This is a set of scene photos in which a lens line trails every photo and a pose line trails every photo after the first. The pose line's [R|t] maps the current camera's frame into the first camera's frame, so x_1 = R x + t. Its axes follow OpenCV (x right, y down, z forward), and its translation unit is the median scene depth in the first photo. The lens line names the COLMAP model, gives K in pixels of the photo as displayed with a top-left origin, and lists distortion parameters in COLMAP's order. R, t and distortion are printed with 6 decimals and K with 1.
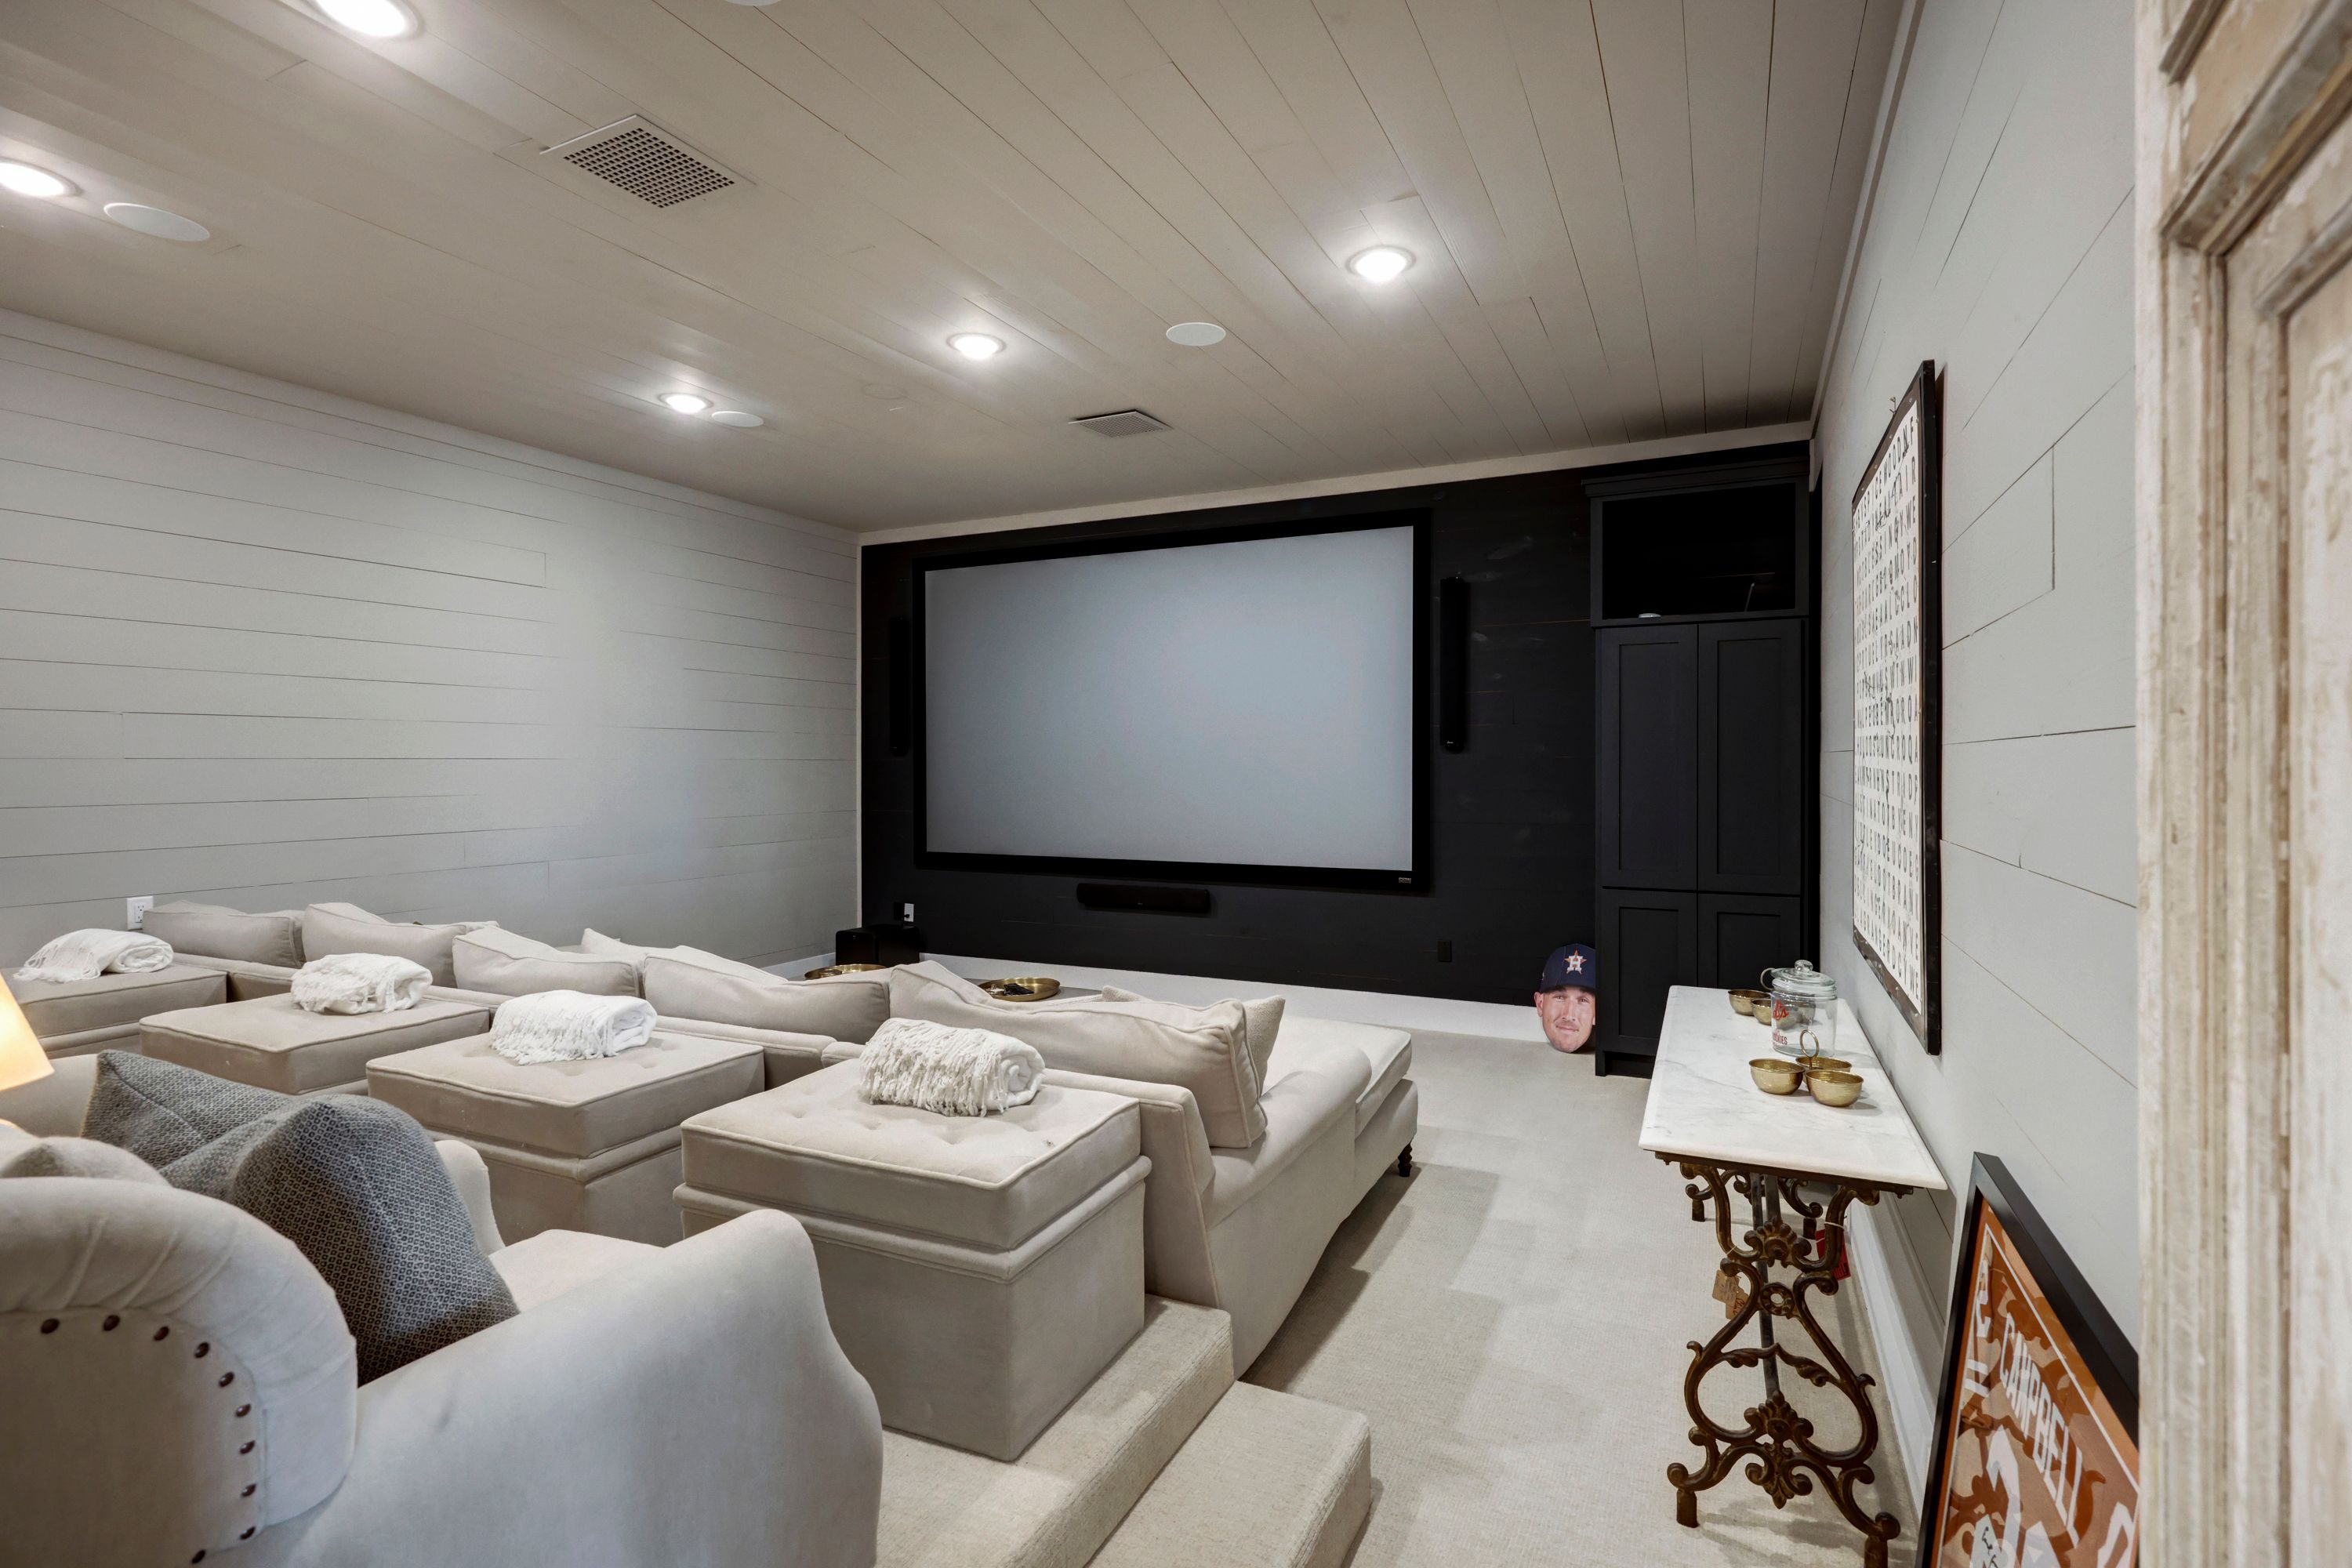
lens RADIAL K [[1095.2, 0, 1182.6], [0, 1095.2, 777.0], [0, 0, 1]] dist [-0.001551, -0.000277]
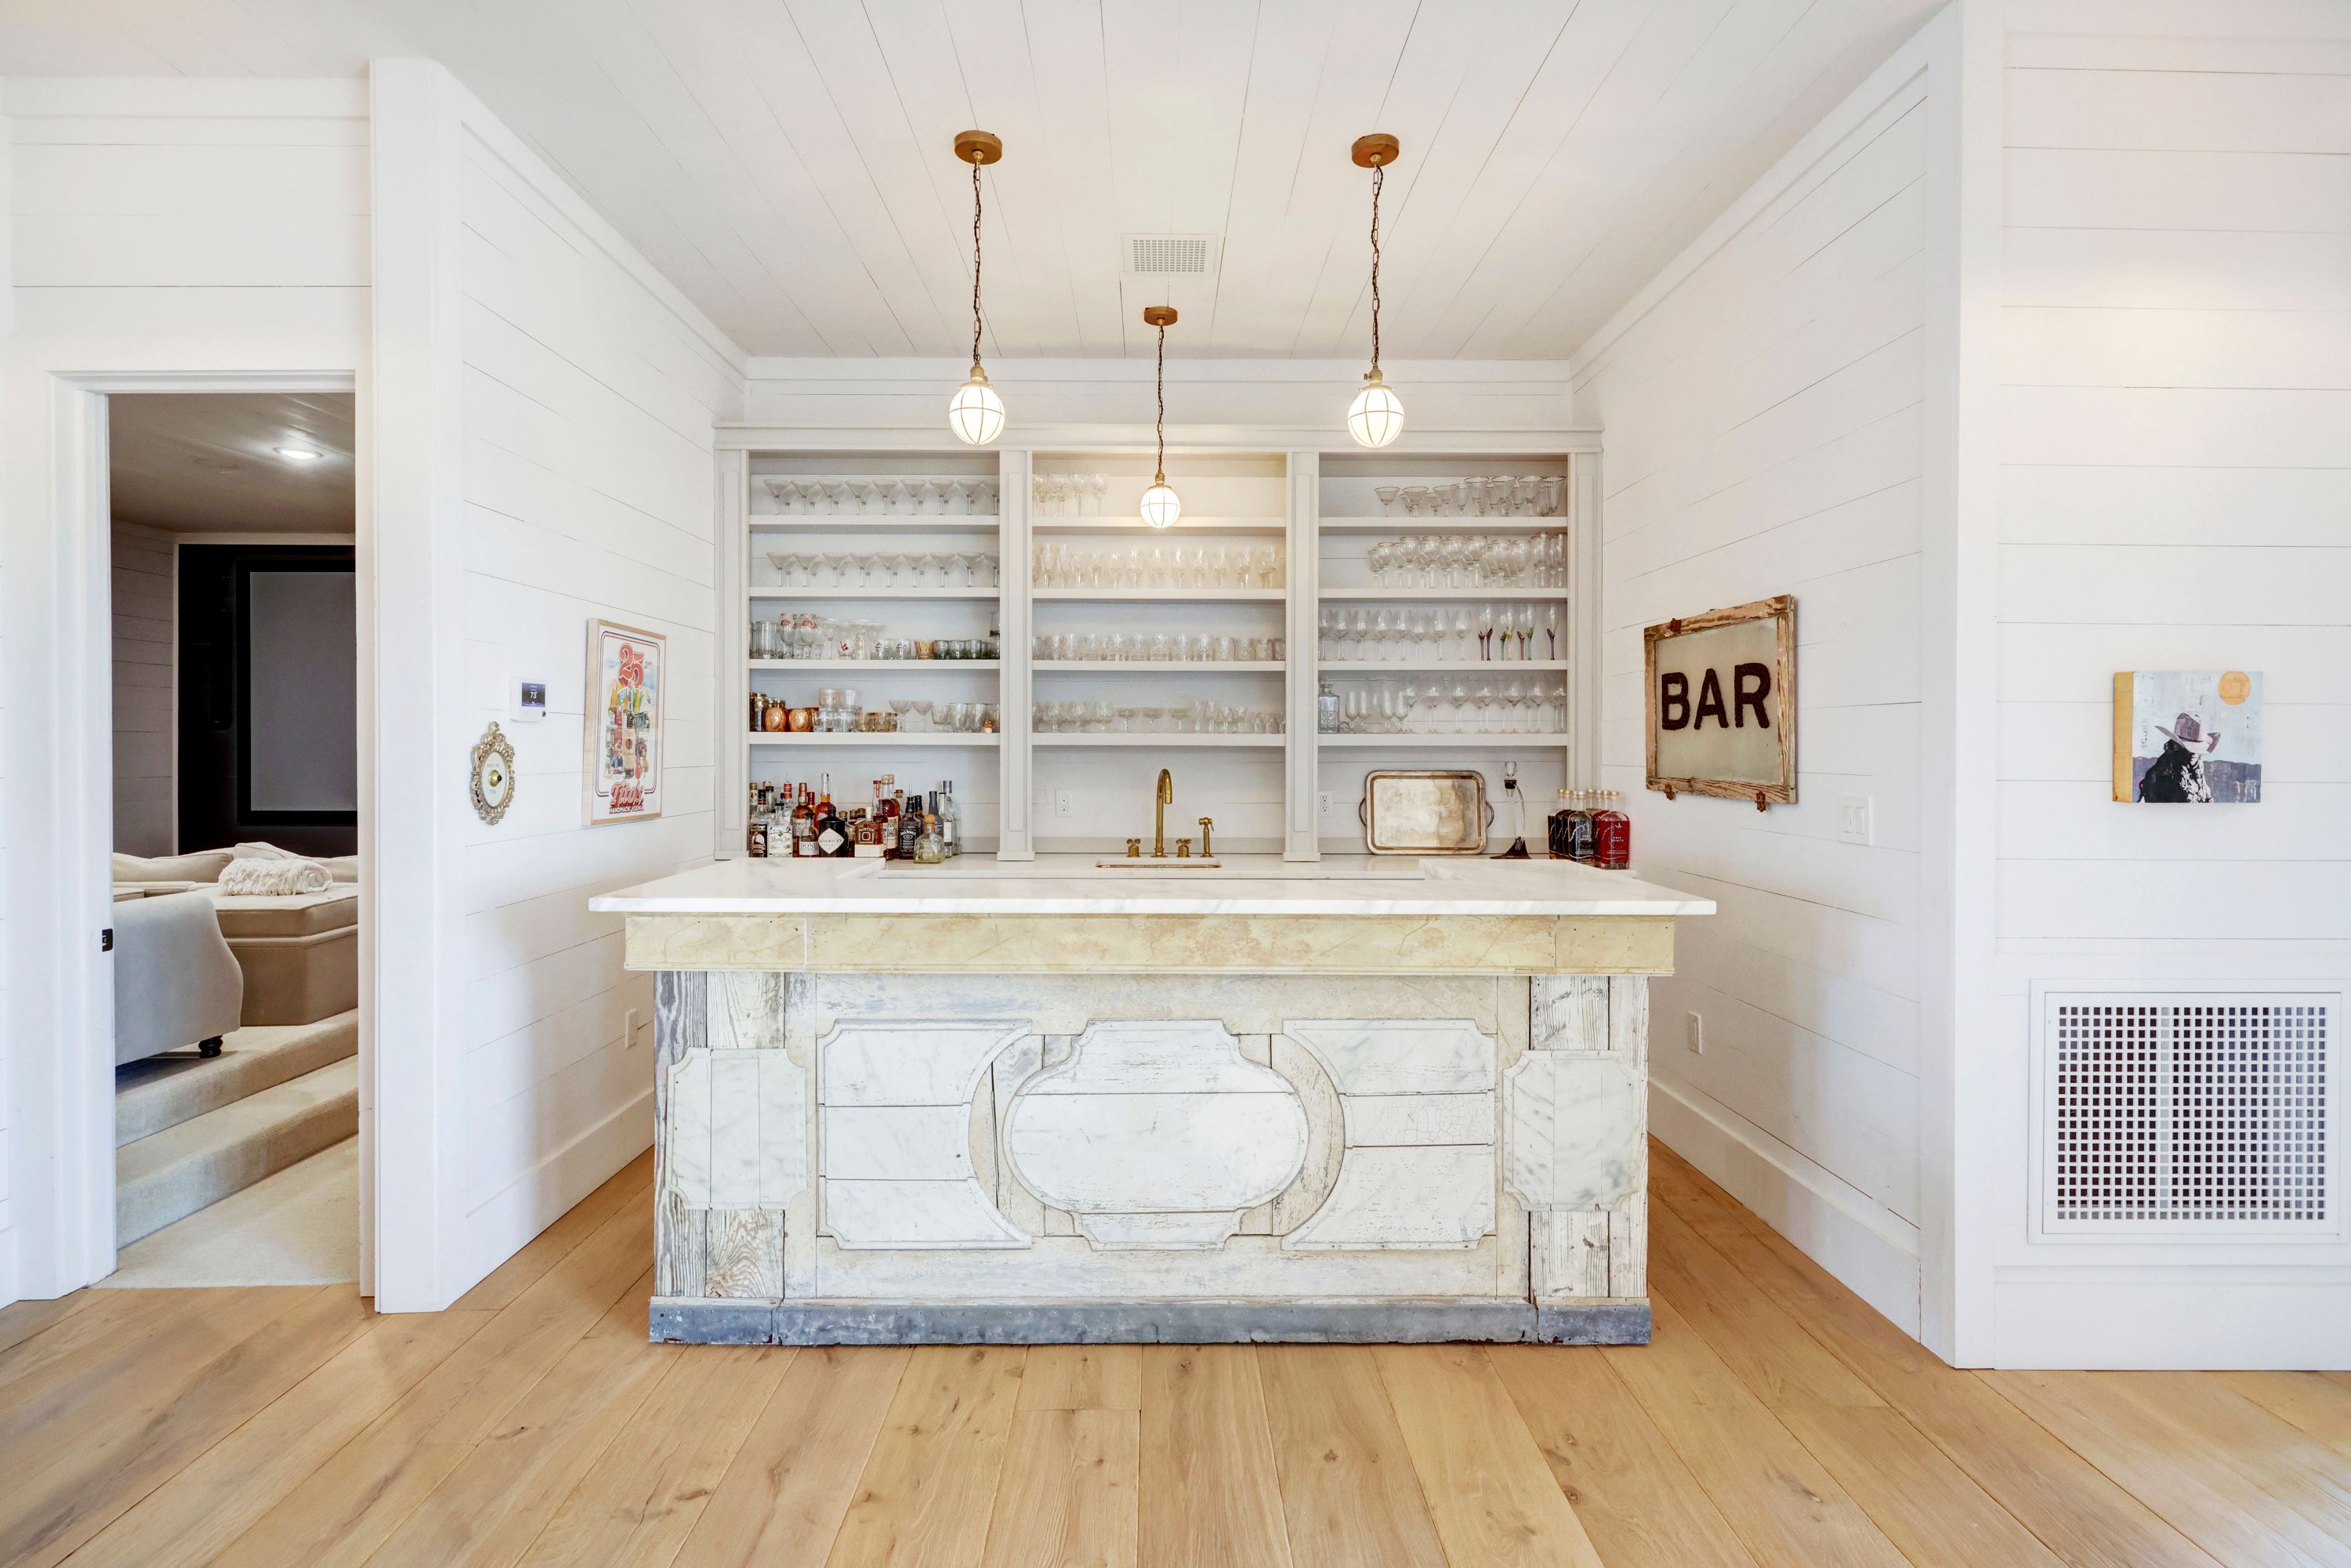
lens RADIAL K [[1094.7, 0, 1159.5], [0, 1094.7, 740.5], [0, 0, 1]] dist [-0.001551, -0.000277]
pose [[0.891787, -0.000874, 0.452454, 0.356257], [0.000789, 1.000000, 0.000377, 0.004877], [-0.452454, 0.000020, 0.891788, -1.656905]]
